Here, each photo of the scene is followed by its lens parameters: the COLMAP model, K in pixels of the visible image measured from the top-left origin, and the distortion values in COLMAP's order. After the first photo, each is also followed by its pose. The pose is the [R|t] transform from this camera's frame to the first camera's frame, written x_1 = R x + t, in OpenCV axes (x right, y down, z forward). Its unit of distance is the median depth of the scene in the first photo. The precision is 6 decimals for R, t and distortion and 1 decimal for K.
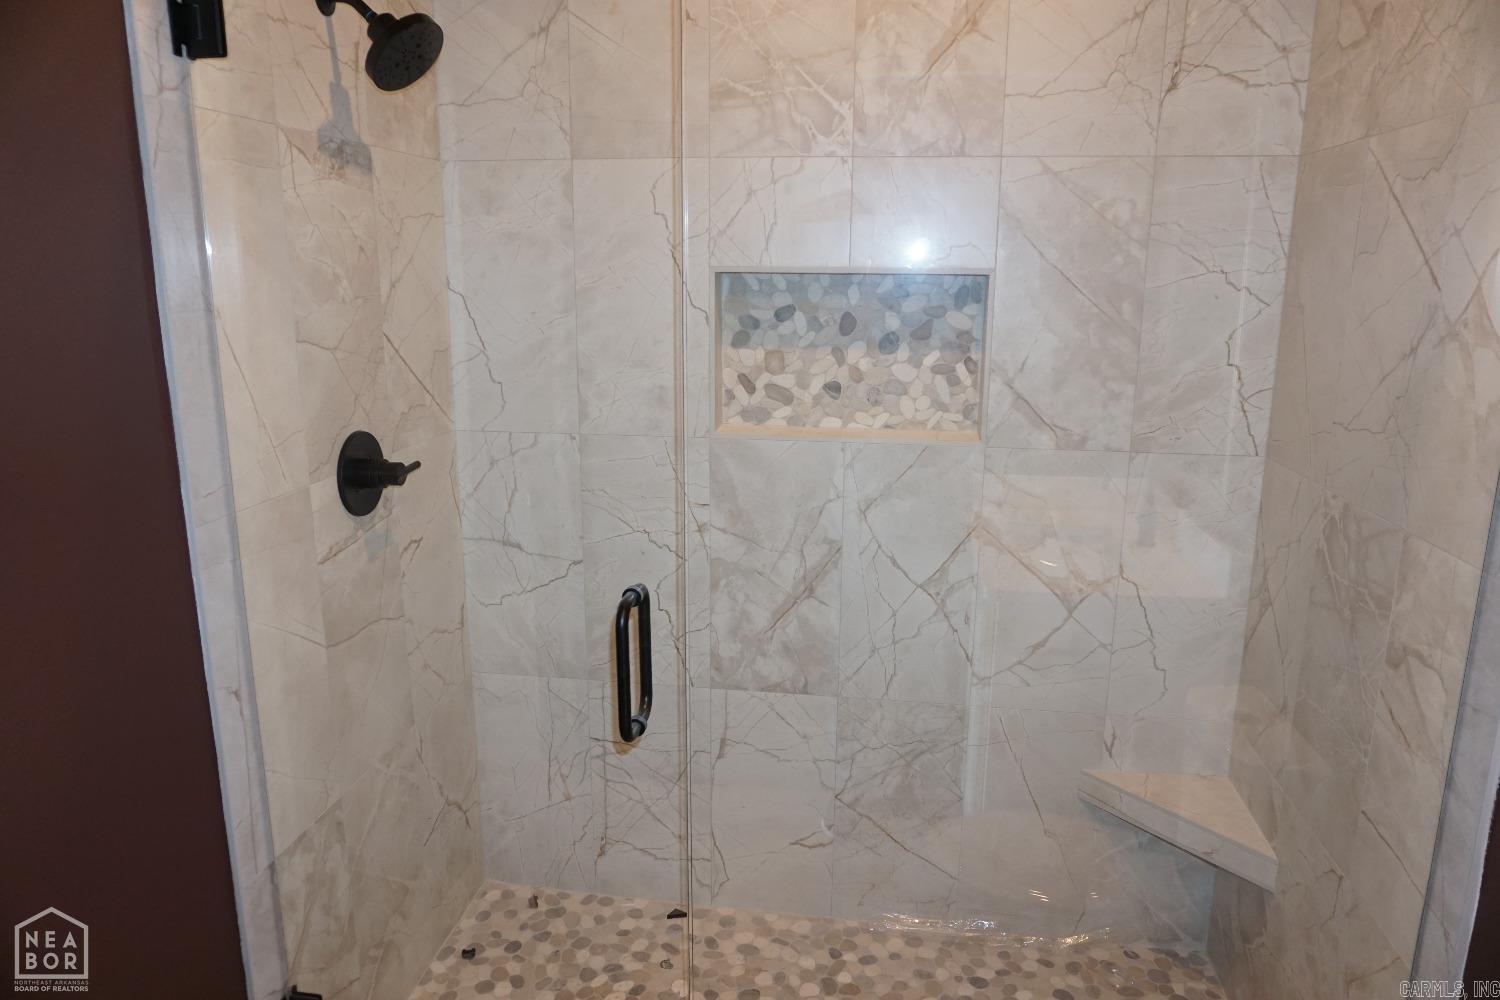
lens RADIAL K [[1020.7, 0, 748.2], [0, 1020.7, 495.3], [0, 0, 1]] dist [-0.047838, 0.037767]
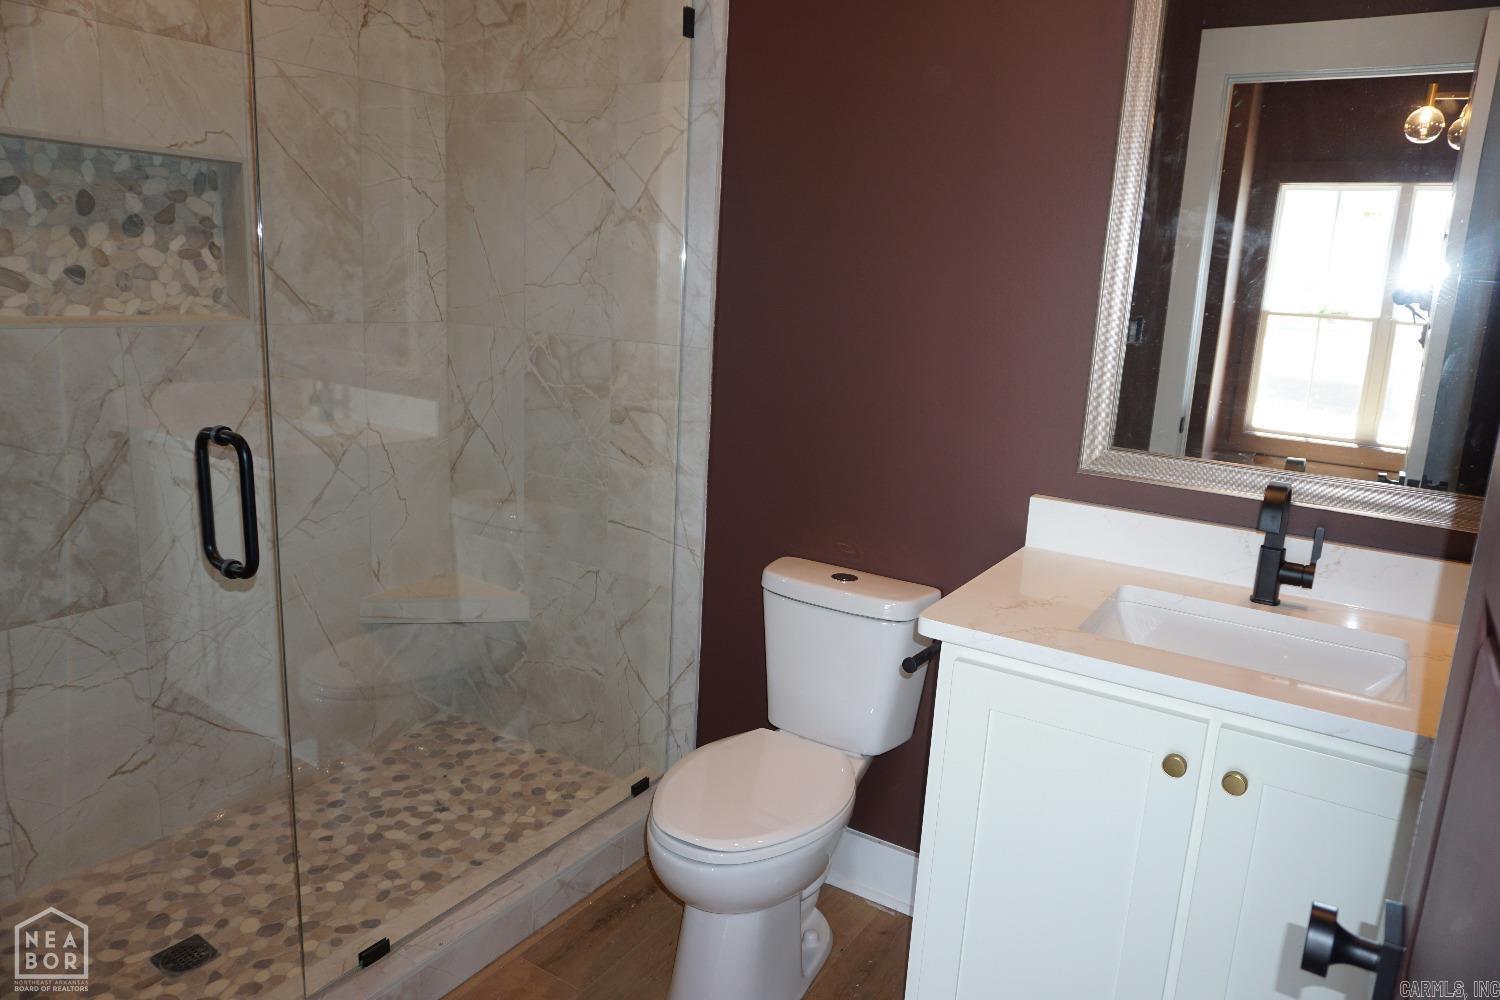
lens RADIAL K [[1020.7, 0, 761.4], [0, 1020.7, 499.0], [0, 0, 1]] dist [-0.047838, 0.037767]
pose [[0.398399, -0.184309, 0.898503, -0.545689], [0.154467, 0.979093, 0.132350, 0.074233], [-0.904112, 0.086061, 0.418540, 0.070847]]
